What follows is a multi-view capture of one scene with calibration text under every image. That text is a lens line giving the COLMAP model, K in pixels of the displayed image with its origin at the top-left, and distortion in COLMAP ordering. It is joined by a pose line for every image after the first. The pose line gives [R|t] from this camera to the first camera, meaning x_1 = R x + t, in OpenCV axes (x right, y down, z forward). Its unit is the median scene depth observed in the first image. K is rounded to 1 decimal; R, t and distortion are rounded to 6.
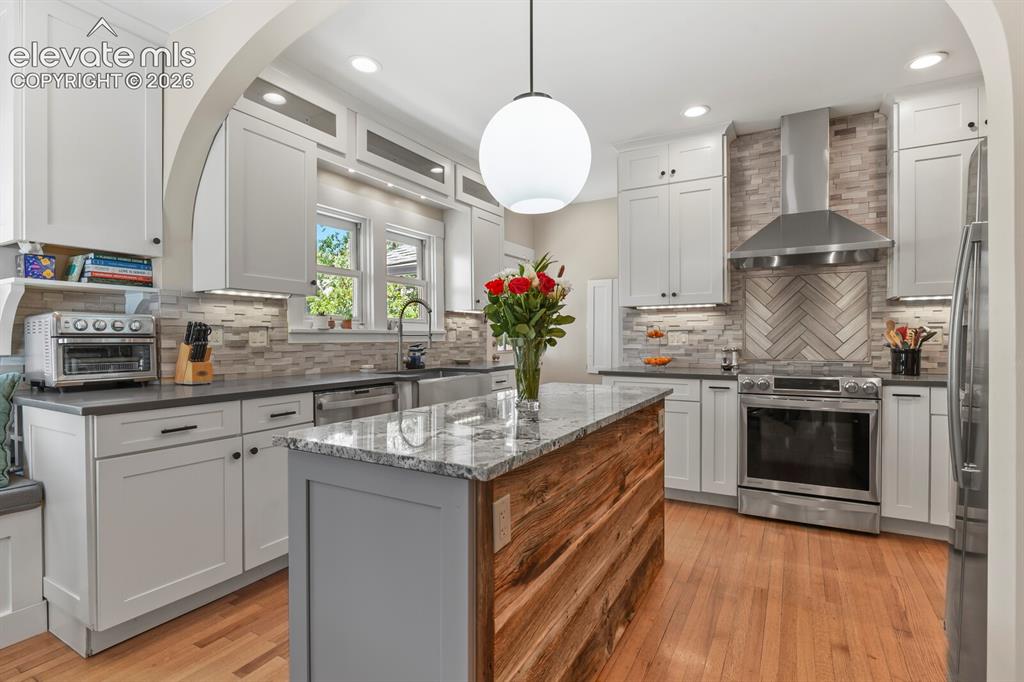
lens RADIAL K [[493.3, 0, 515.0], [0, 493.3, 344.7], [0, 0, 1]] dist [-0.004524, -0.005918]
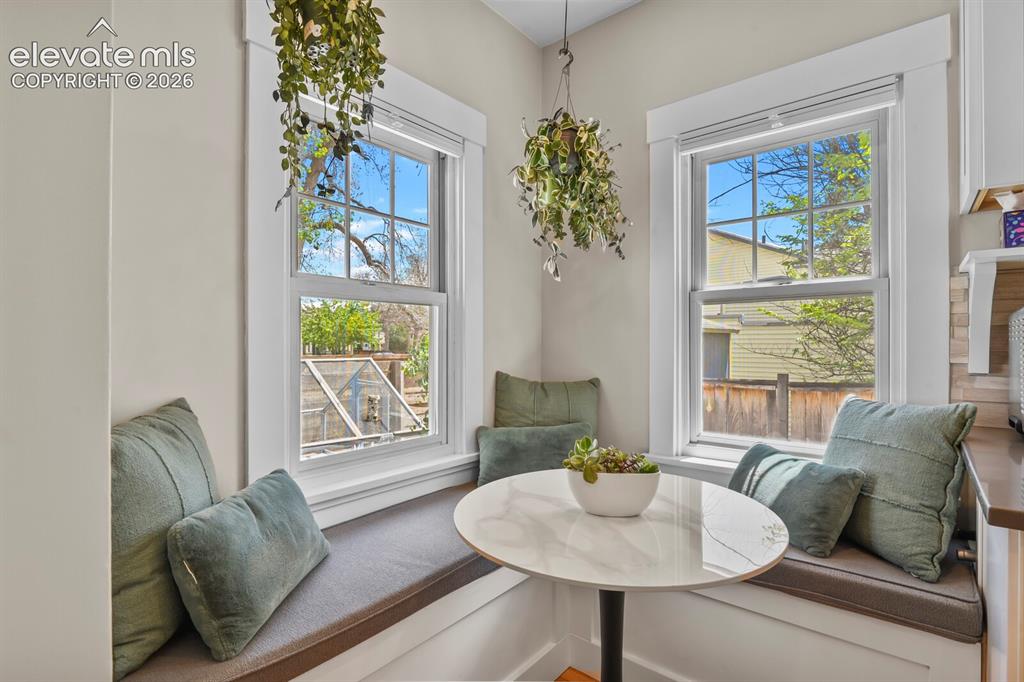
lens RADIAL K [[493.3, 0, 516.1], [0, 493.3, 343.6], [0, 0, 1]] dist [-0.004524, -0.005918]
pose [[-0.176137, 0.003570, -0.984359, -0.178752], [-0.014806, 0.999871, 0.006275, -0.008735], [0.984254, 0.015680, -0.176062, 0.316266]]
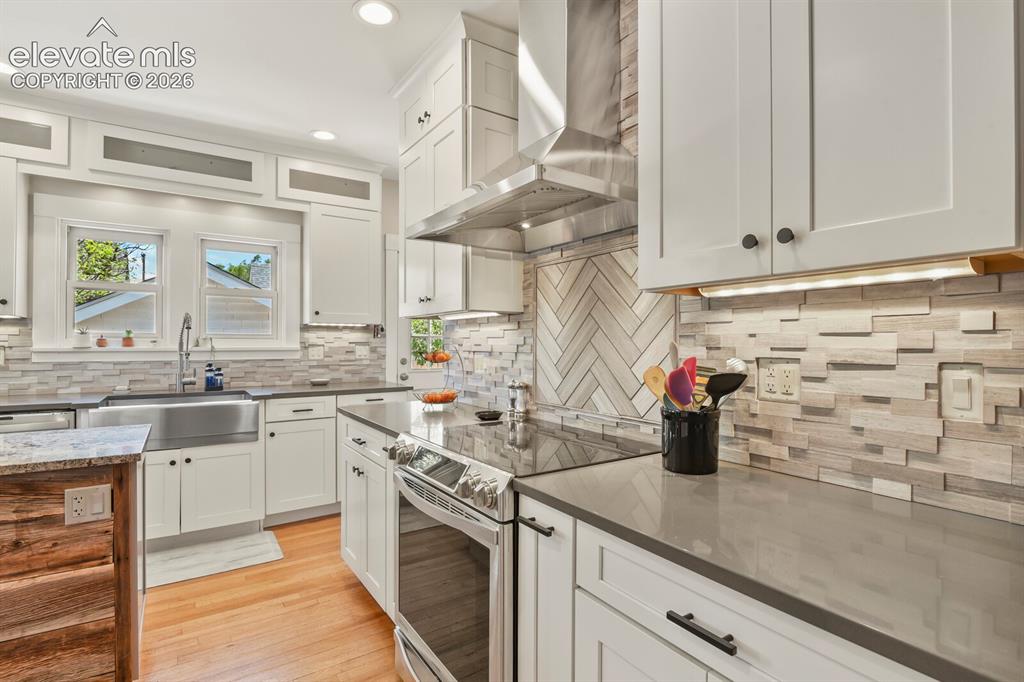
lens RADIAL K [[493.3, 0, 514.1], [0, 493.3, 341.0], [0, 0, 1]] dist [-0.004524, -0.005918]
pose [[0.896325, 0.004586, -0.443373, 0.774324], [-0.013247, 0.999777, -0.016441, -0.038477], [0.443199, 0.020610, 0.896186, 0.488821]]
